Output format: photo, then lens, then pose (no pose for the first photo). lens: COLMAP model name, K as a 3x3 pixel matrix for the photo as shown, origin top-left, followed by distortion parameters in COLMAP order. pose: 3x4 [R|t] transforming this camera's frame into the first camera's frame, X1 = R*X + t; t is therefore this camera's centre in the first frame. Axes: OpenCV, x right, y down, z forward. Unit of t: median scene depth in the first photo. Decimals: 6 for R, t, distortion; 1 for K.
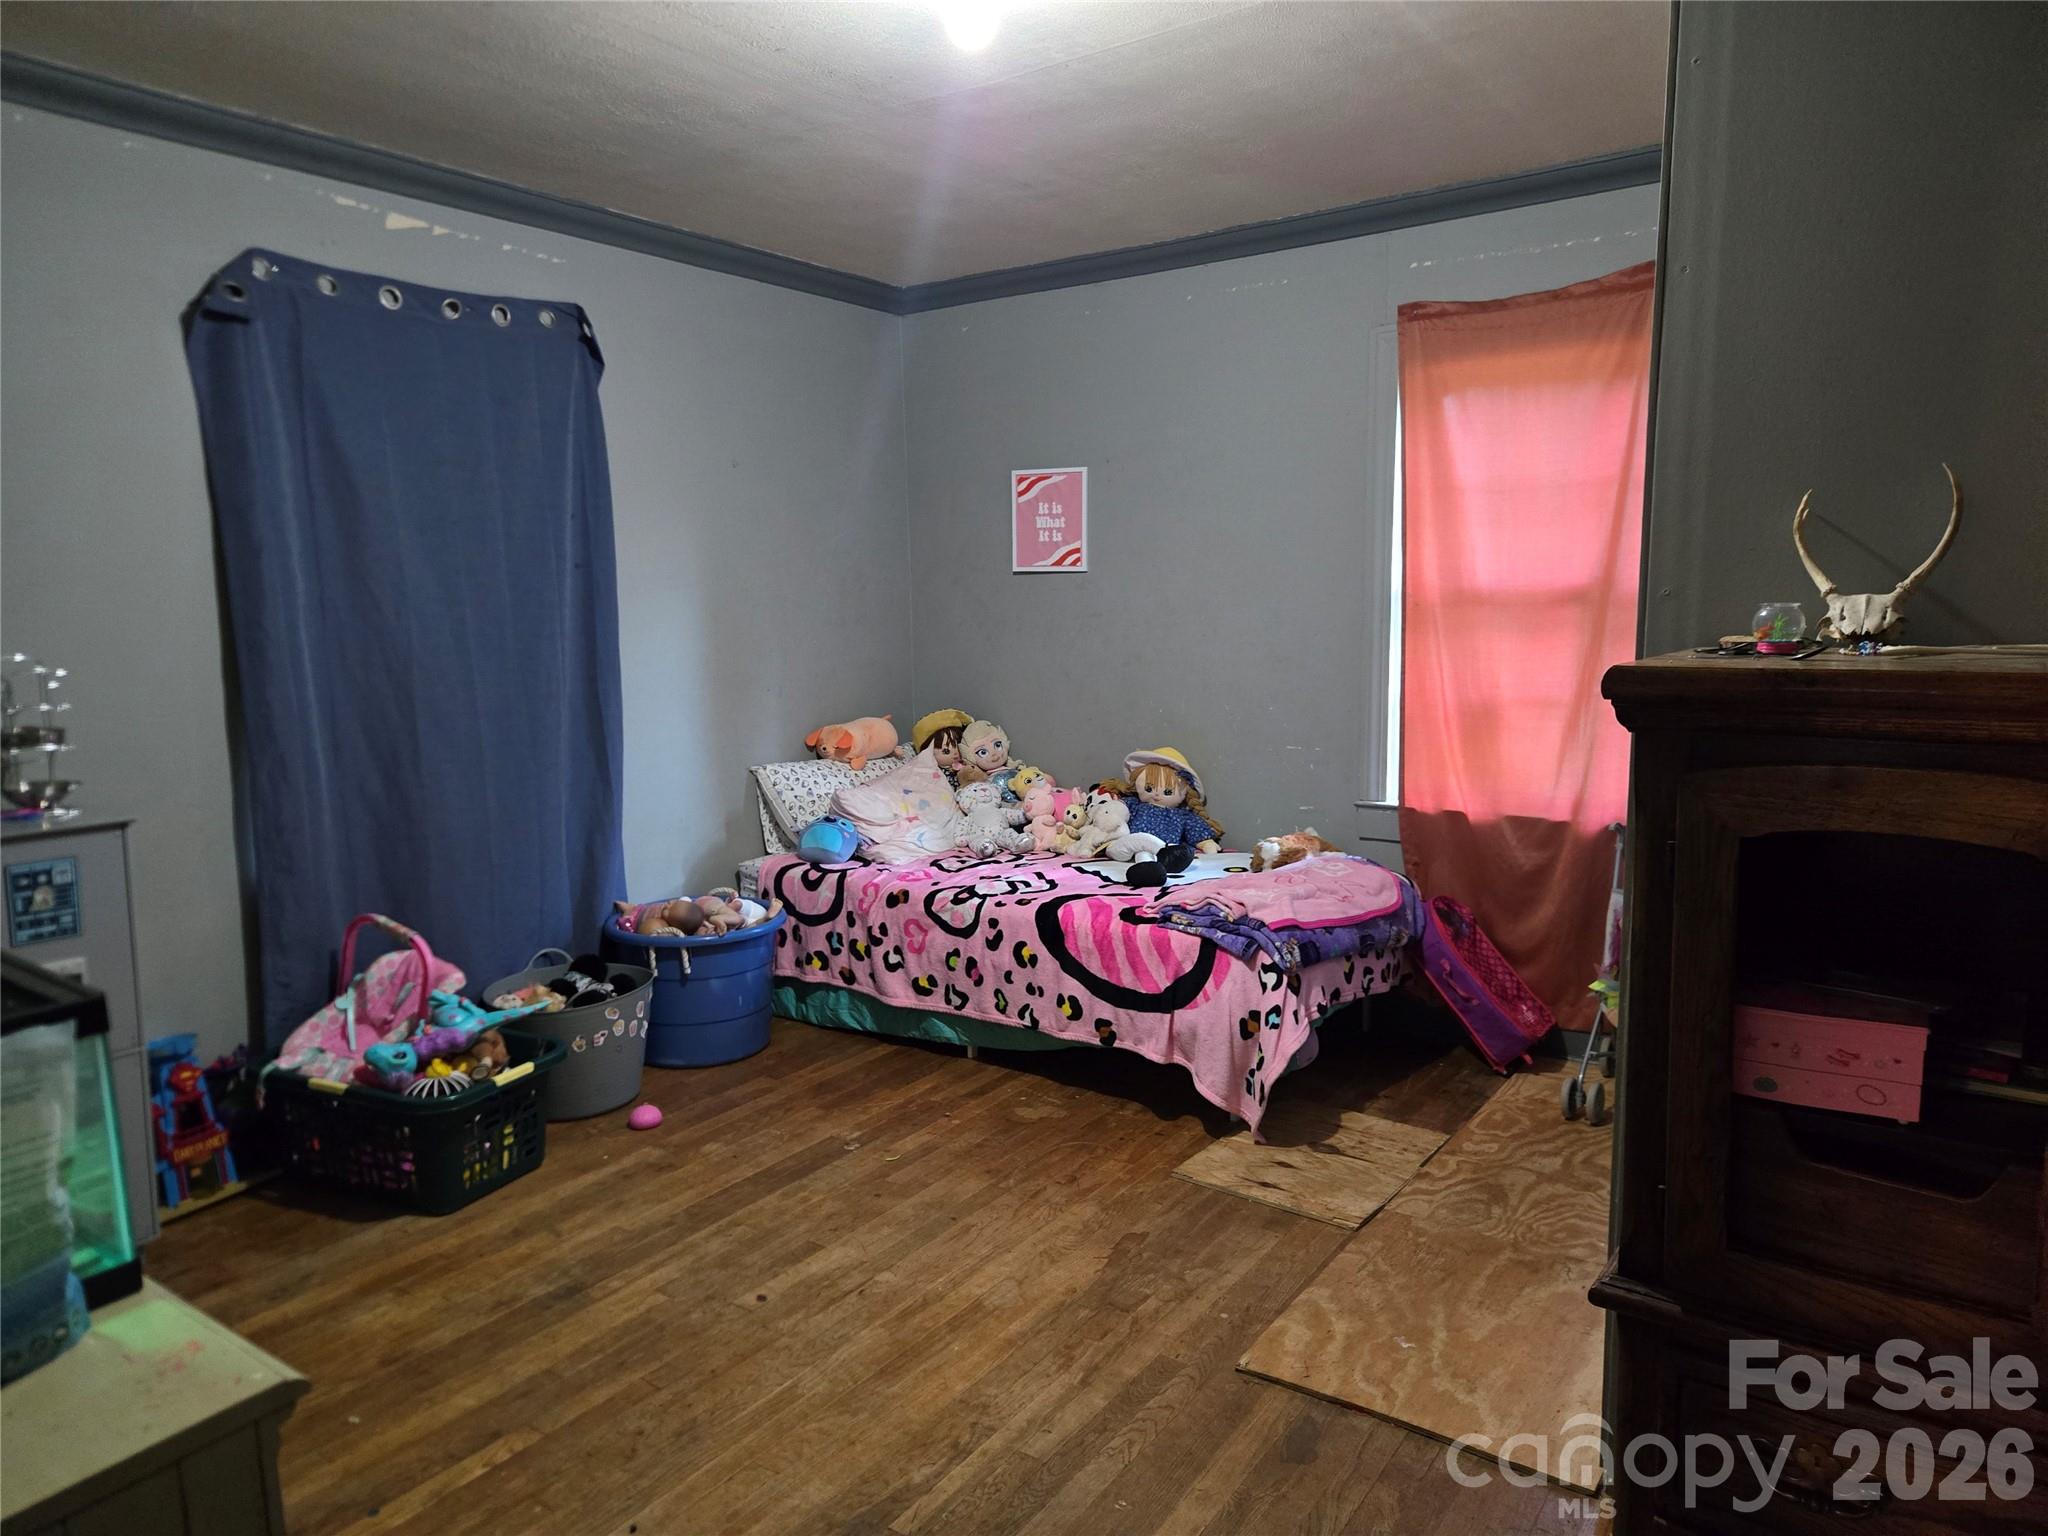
lens RADIAL K [[1352.8, 0, 997.4], [0, 1352.8, 767.6], [0, 0, 1]] dist [0.067883, -0.060551]
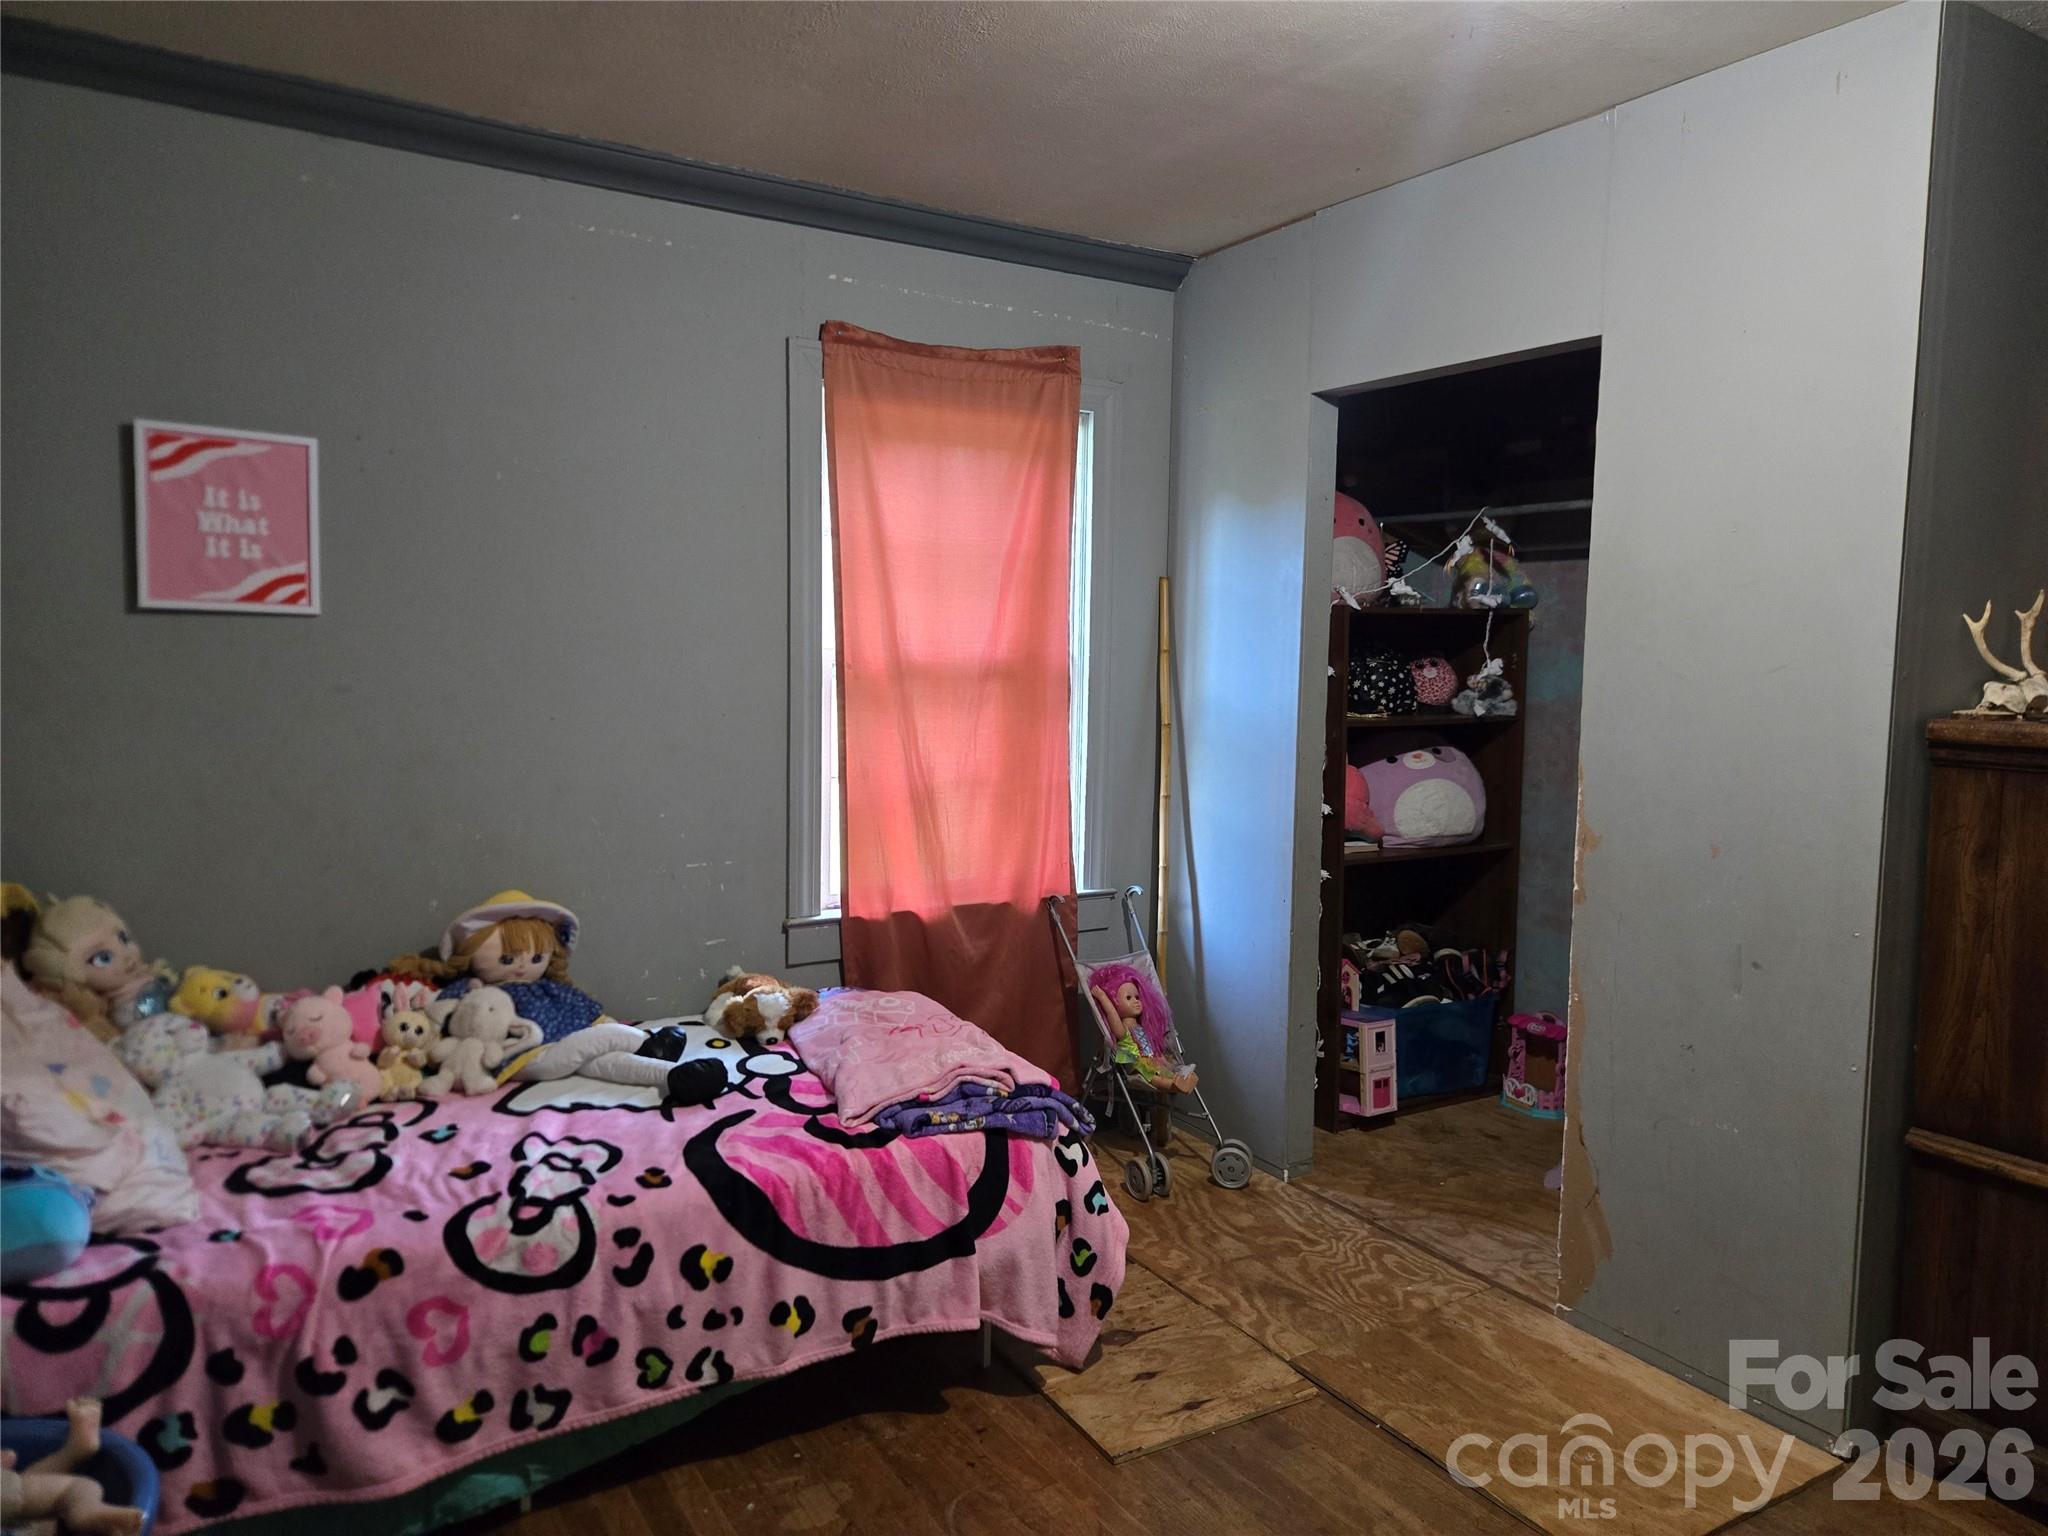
lens RADIAL K [[1352.8, 0, 997.4], [0, 1352.8, 767.6], [0, 0, 1]] dist [0.067883, -0.060551]
pose [[0.382089, -0.059191, 0.922228, -0.448250], [0.101946, 0.994555, 0.021596, -0.074493], [-0.918485, 0.085766, 0.386043, 0.608709]]
